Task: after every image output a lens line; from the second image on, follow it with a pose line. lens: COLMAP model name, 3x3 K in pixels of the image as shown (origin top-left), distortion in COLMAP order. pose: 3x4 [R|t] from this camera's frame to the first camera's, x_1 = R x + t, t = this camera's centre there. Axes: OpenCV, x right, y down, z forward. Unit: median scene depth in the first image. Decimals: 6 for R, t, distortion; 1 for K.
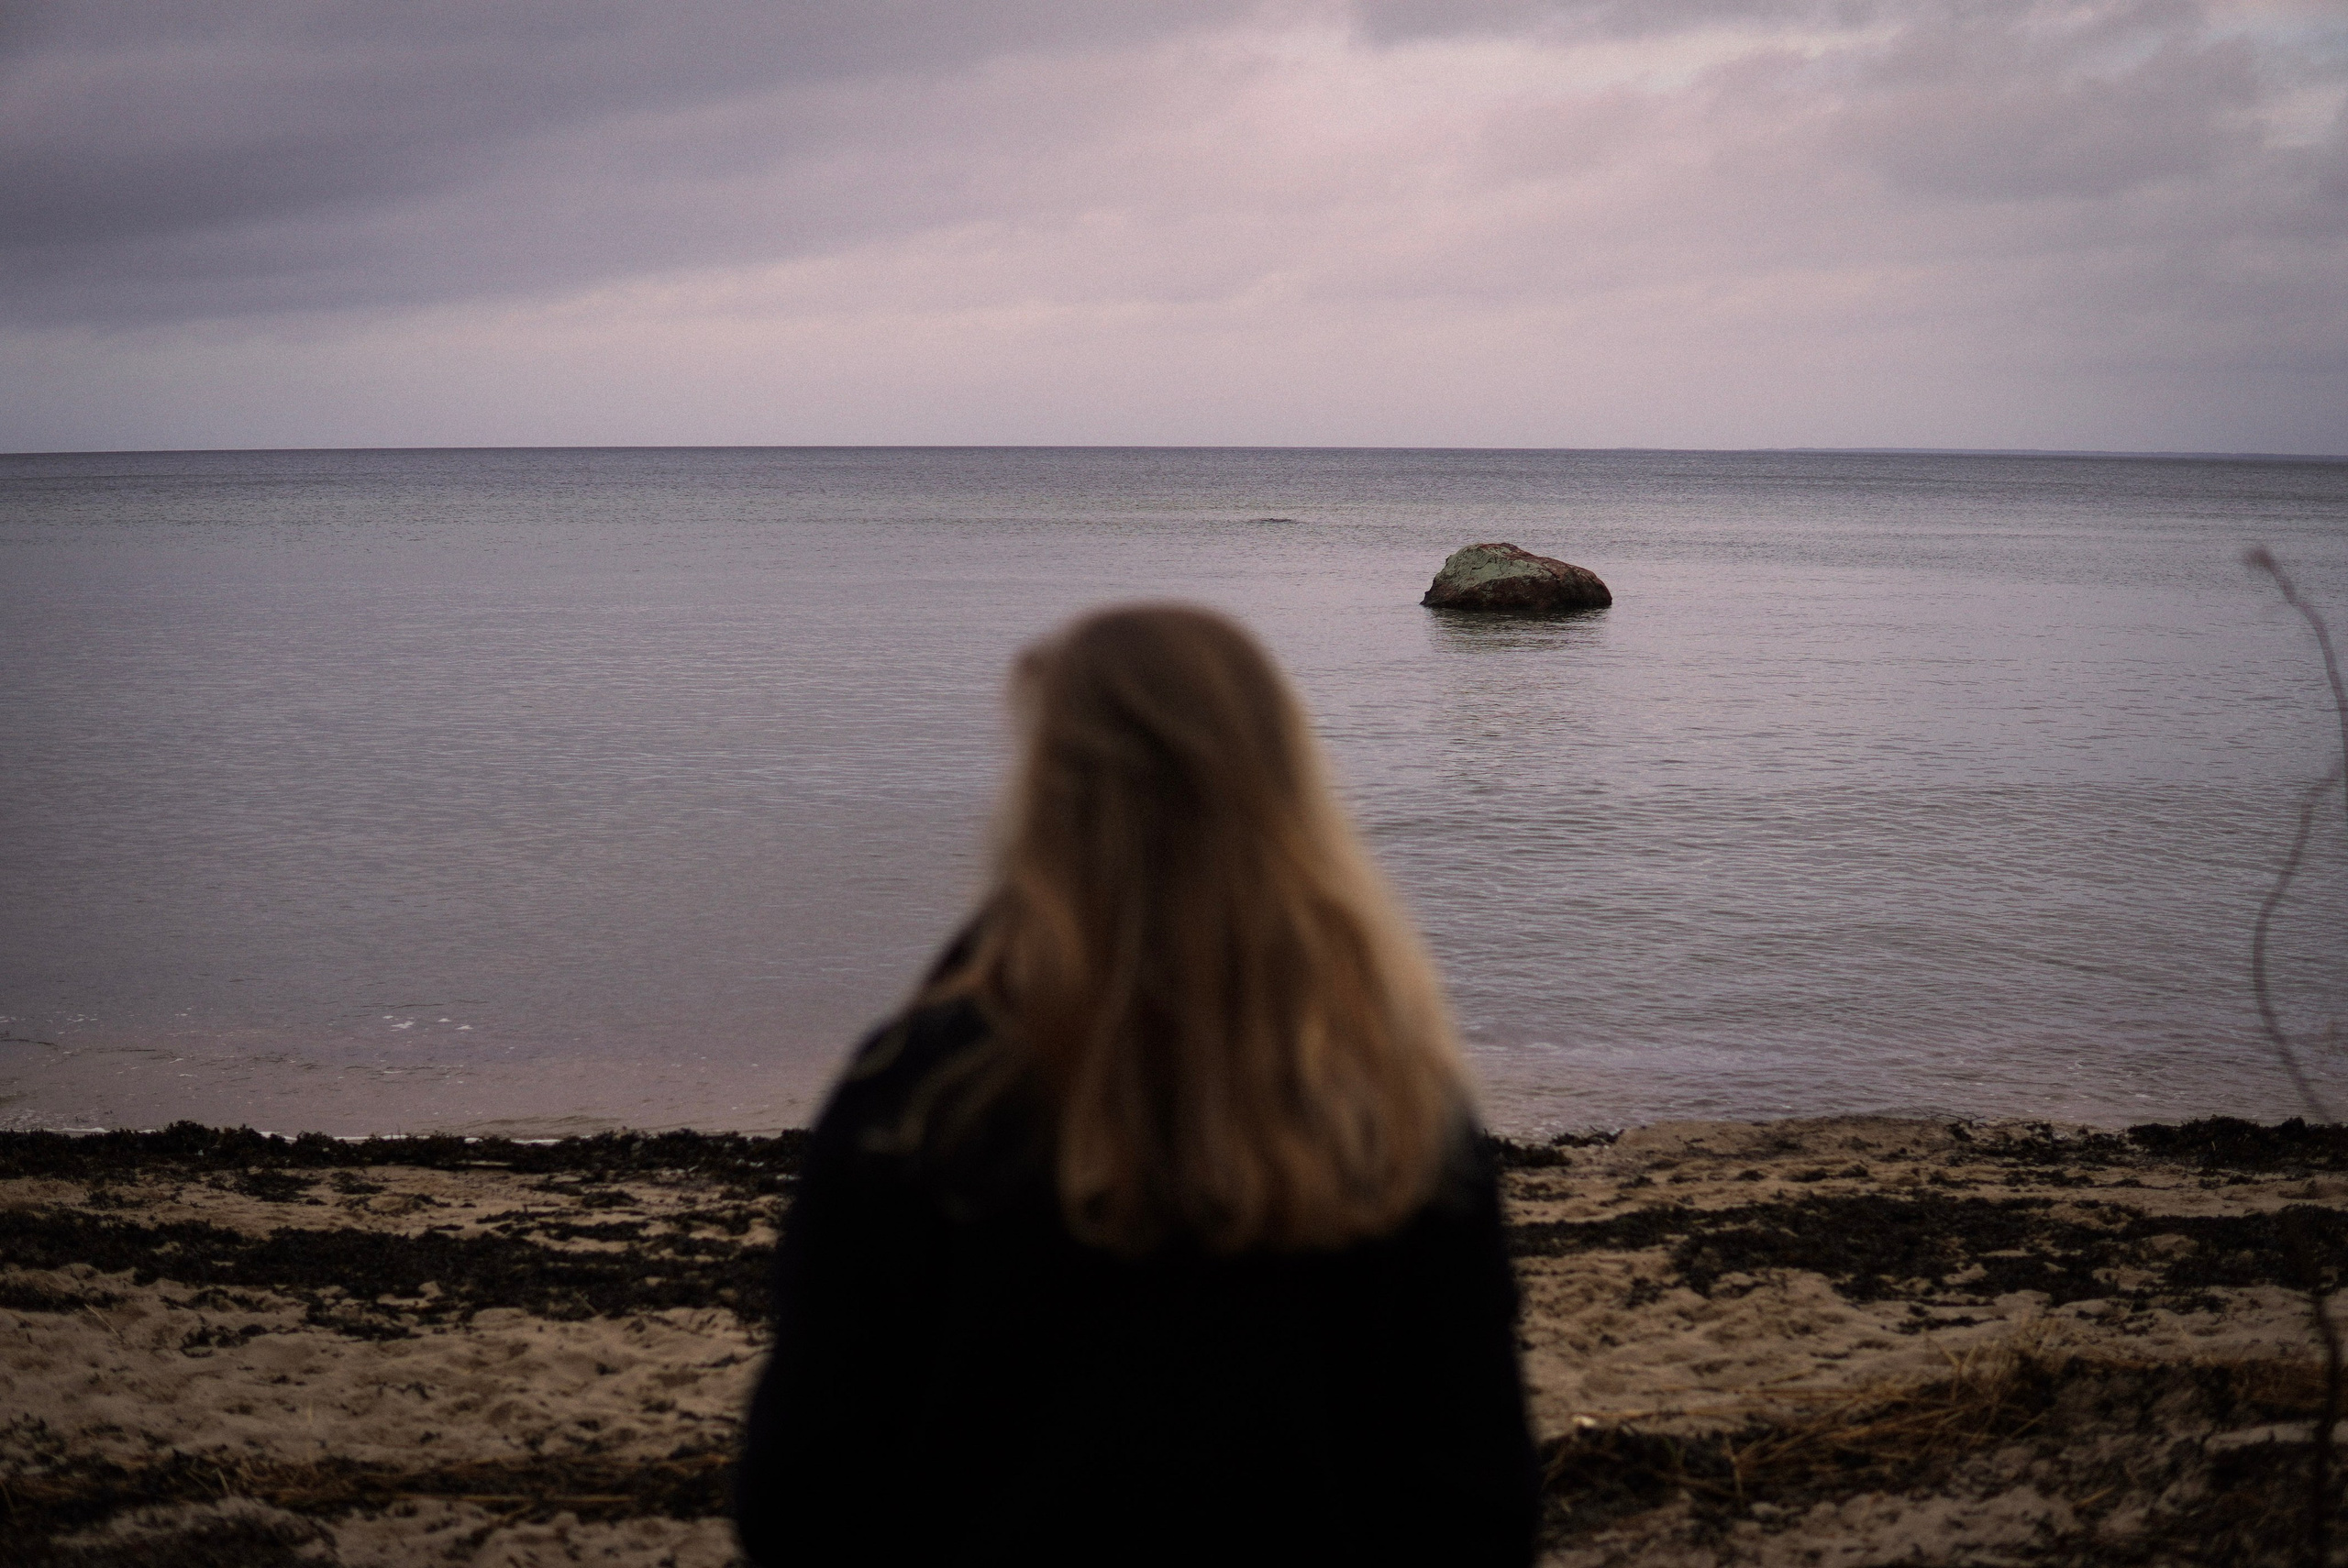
lens RADIAL K [[2947.2, 0, 1154.7], [0, 2947.2, 783.4], [0, 0, 1]] dist [-0.010429, 0.000000]
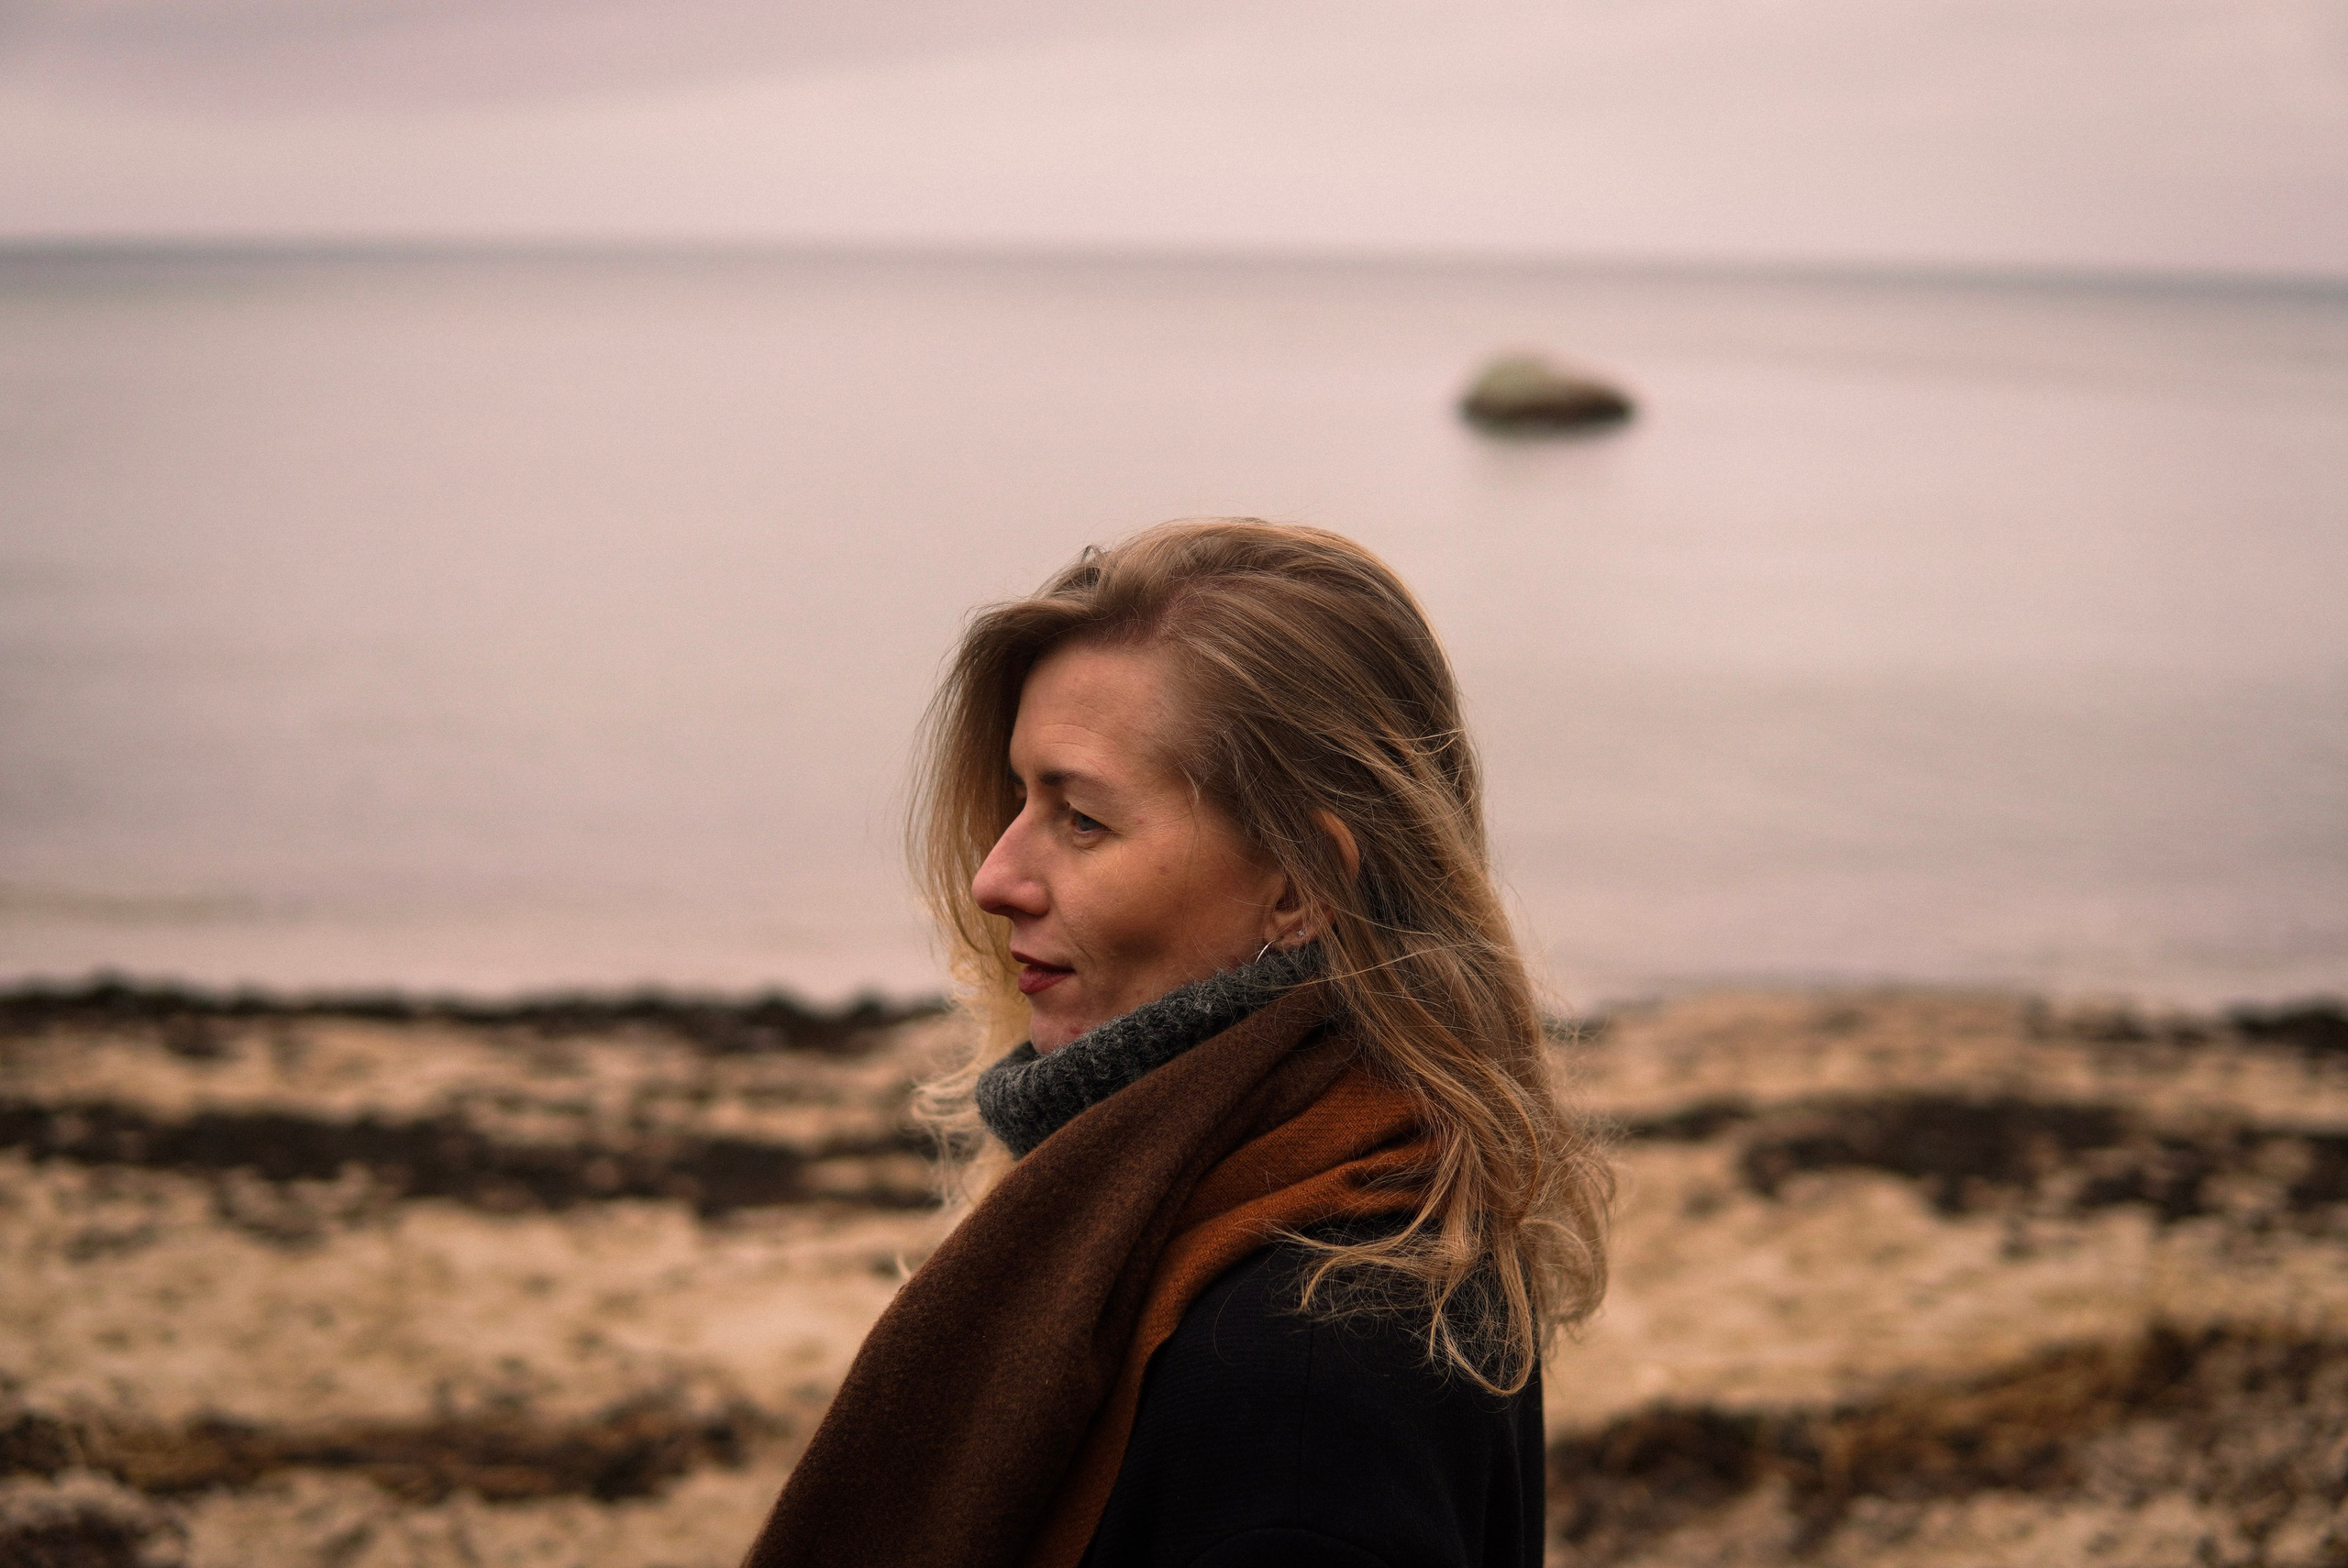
lens RADIAL K [[2947.2, 0, 1199.2], [0, 2947.2, 786.2], [0, 0, 1]] dist [-0.010429, 0.000000]
pose [[0.999857, 0.011066, 0.012791, -0.000392], [-0.011908, 0.997633, 0.067723, -0.014545], [-0.012012, -0.067865, 0.997622, 0.121791]]
